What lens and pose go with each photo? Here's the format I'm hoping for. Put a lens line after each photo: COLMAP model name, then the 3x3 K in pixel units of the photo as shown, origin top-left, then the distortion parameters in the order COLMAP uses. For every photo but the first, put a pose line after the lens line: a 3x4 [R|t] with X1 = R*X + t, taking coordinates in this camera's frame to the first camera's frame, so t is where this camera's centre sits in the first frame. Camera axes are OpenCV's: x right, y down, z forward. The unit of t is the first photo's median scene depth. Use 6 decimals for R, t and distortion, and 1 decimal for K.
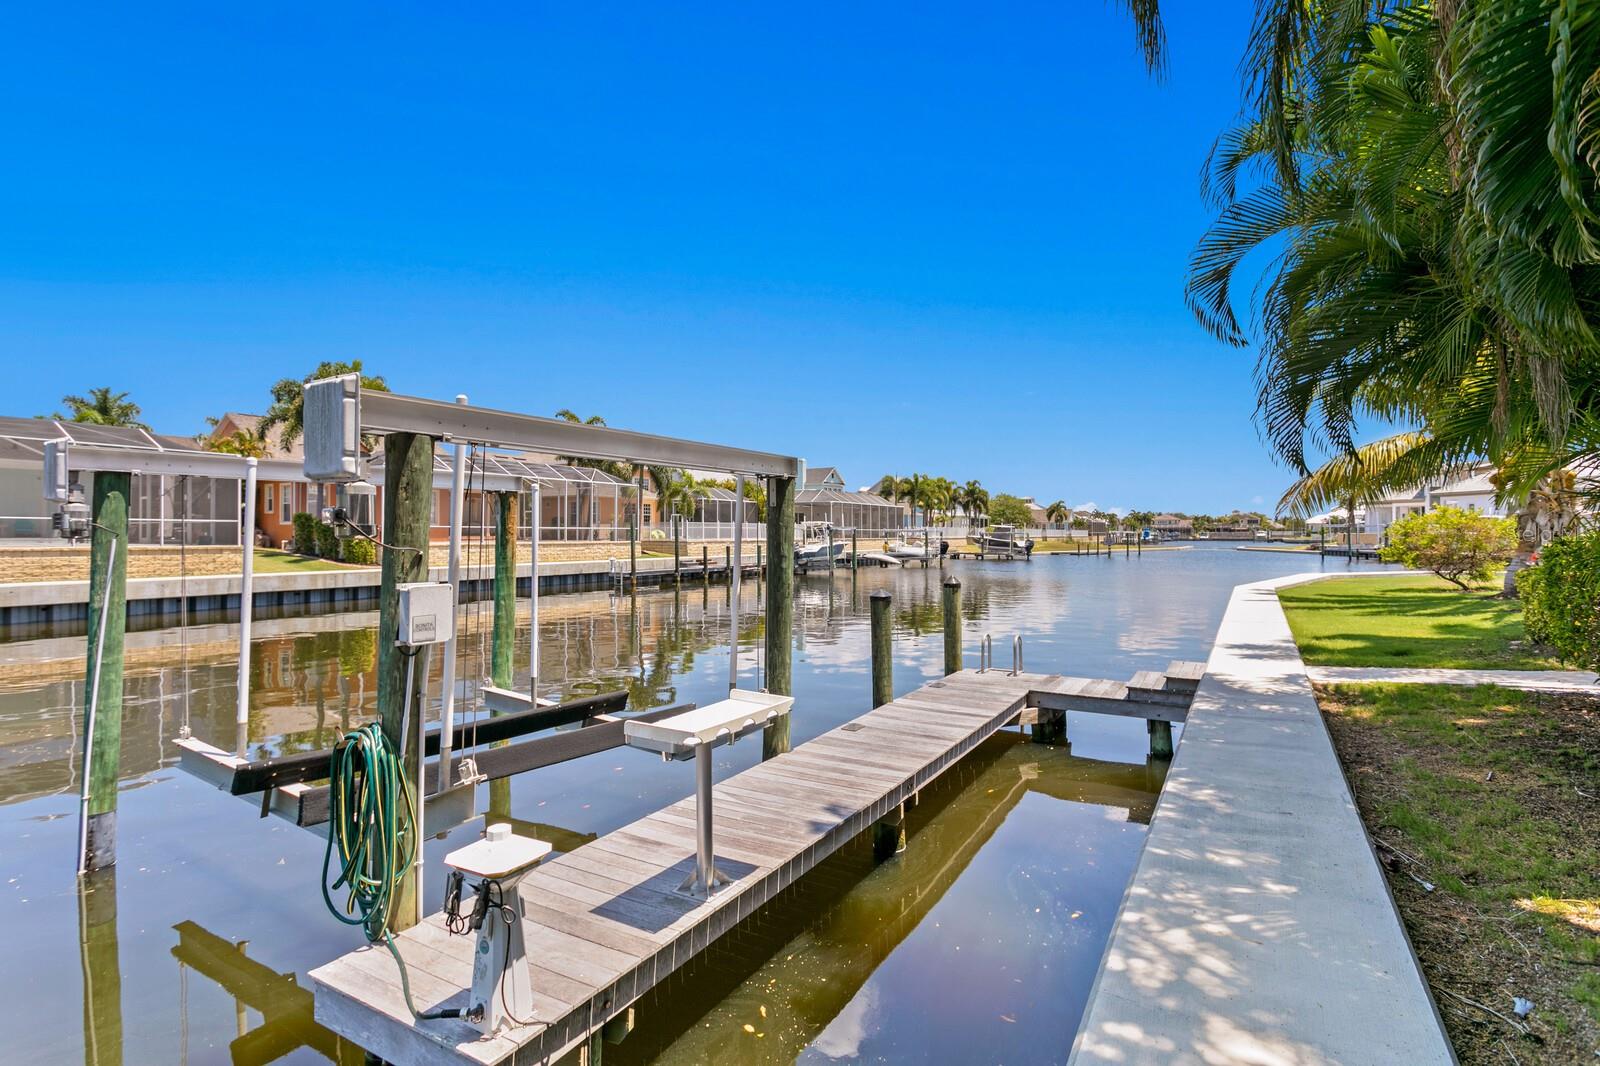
lens RADIAL K [[815.1, 0, 765.7], [0, 815.1, 534.2], [0, 0, 1]] dist [0.000712, 0.000691]
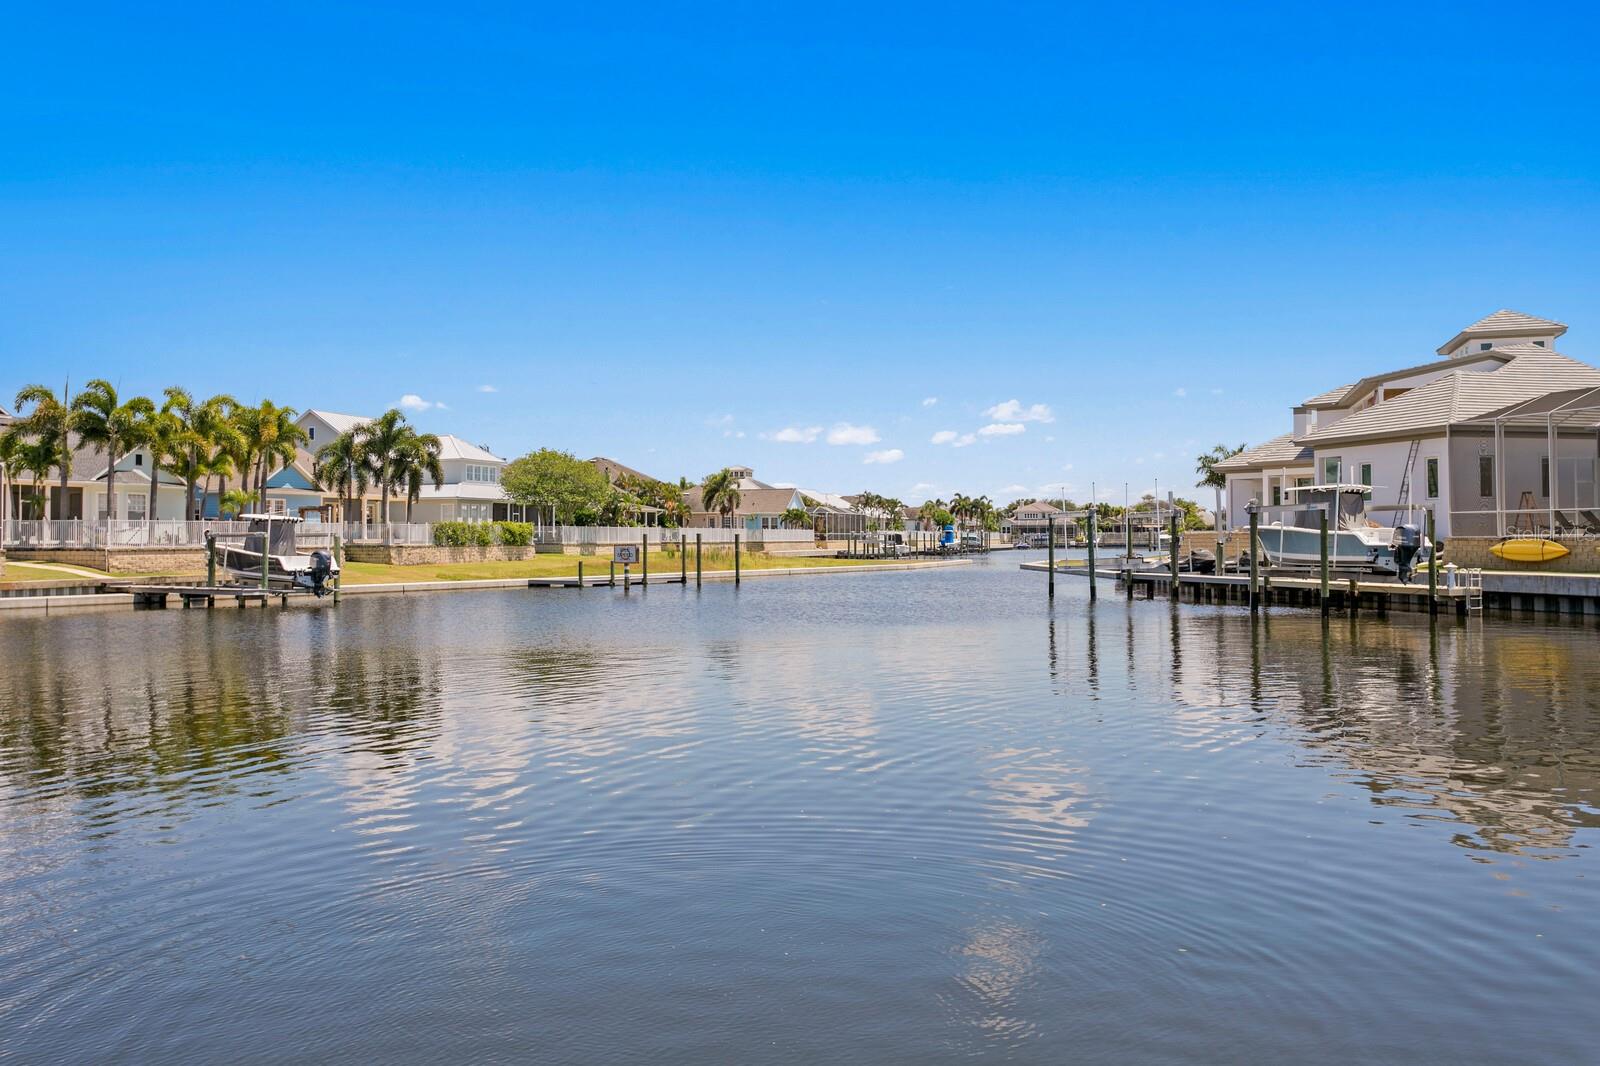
lens RADIAL K [[1348.8, 0, 784.2], [0, 1348.8, 490.9], [0, 0, 1]] dist [0.012850, 0.001640]
pose [[0.978617, 0.003268, 0.205665, 0.226696], [0.003951, 0.999391, -0.034681, 0.000447], [-0.205653, 0.034752, 0.978008, 0.196067]]
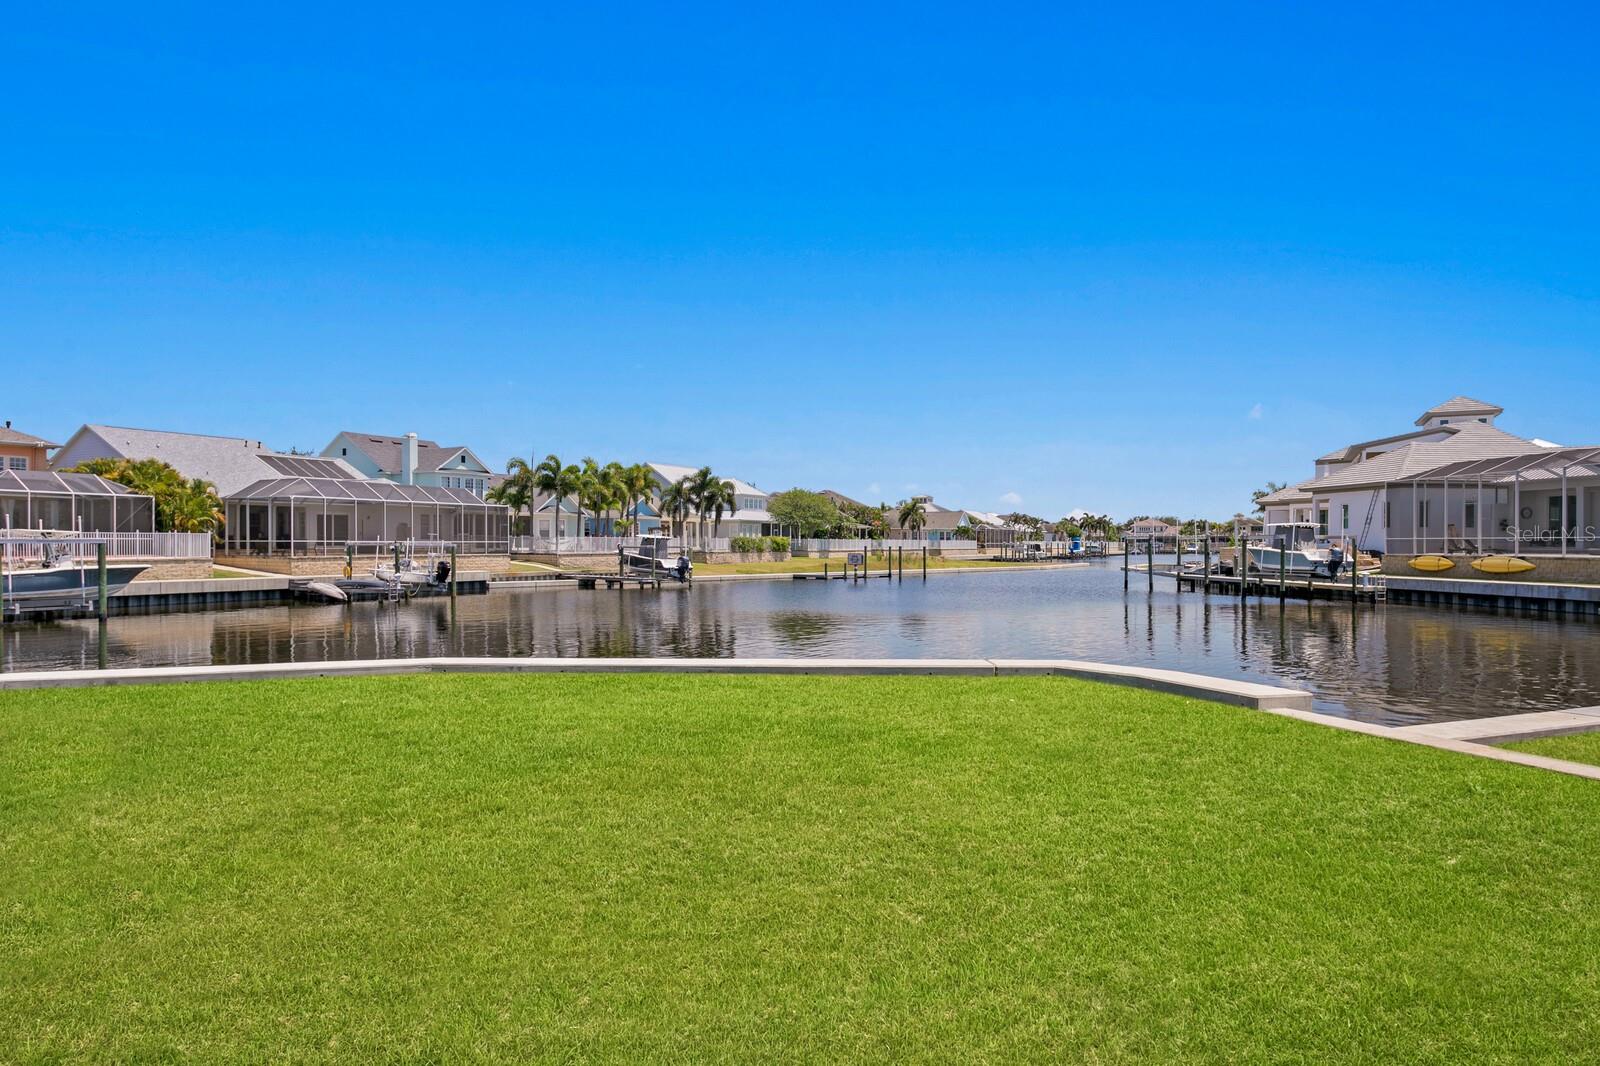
lens RADIAL K [[1032.5, 0, 785.9], [0, 1032.5, 539.4], [0, 0, 1]] dist [-0.002788, 0.006785]
pose [[0.998993, 0.002838, 0.044786, 0.206476], [-0.002729, 0.999993, -0.002496, -0.003215], [-0.044793, 0.002371, 0.998993, 0.101296]]
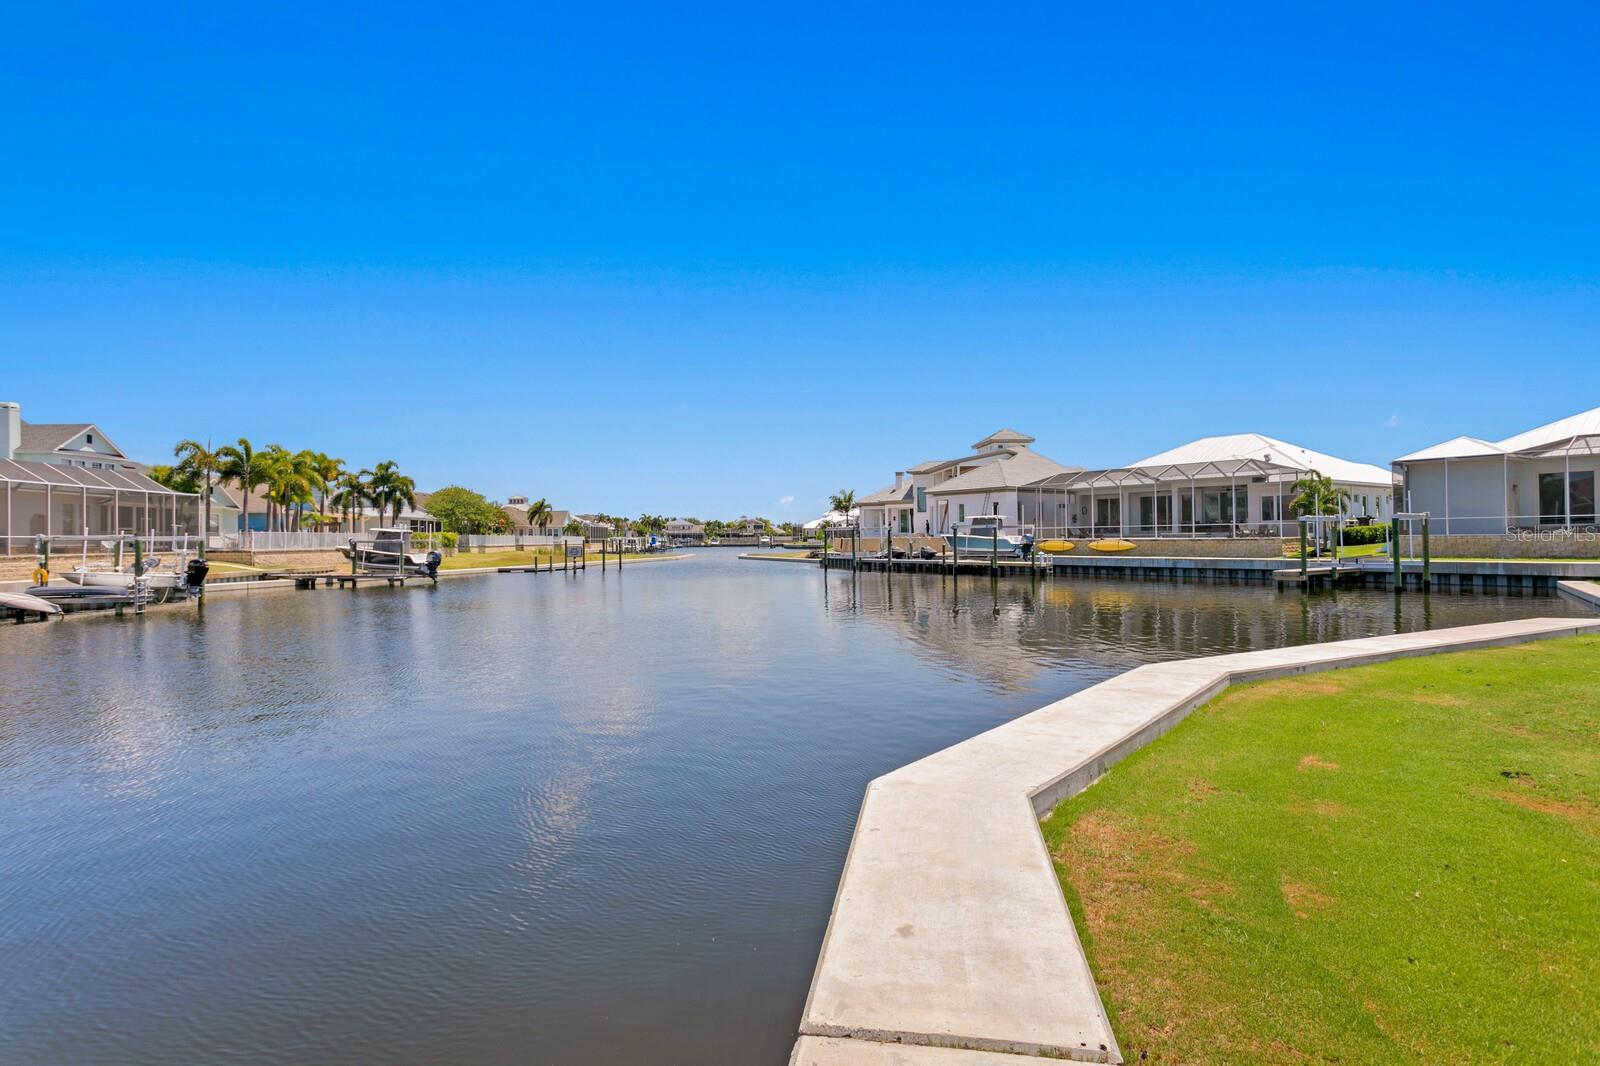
lens RADIAL K [[854.8, 0, 793.2], [0, 854.8, 532.1], [0, 0, 1]] dist [-0.001715, -0.000609]
pose [[0.838605, -0.002069, 0.544736, 0.112164], [0.007781, 0.999936, -0.008181, -0.000485], [-0.544685, 0.011100, 0.838568, 0.175814]]
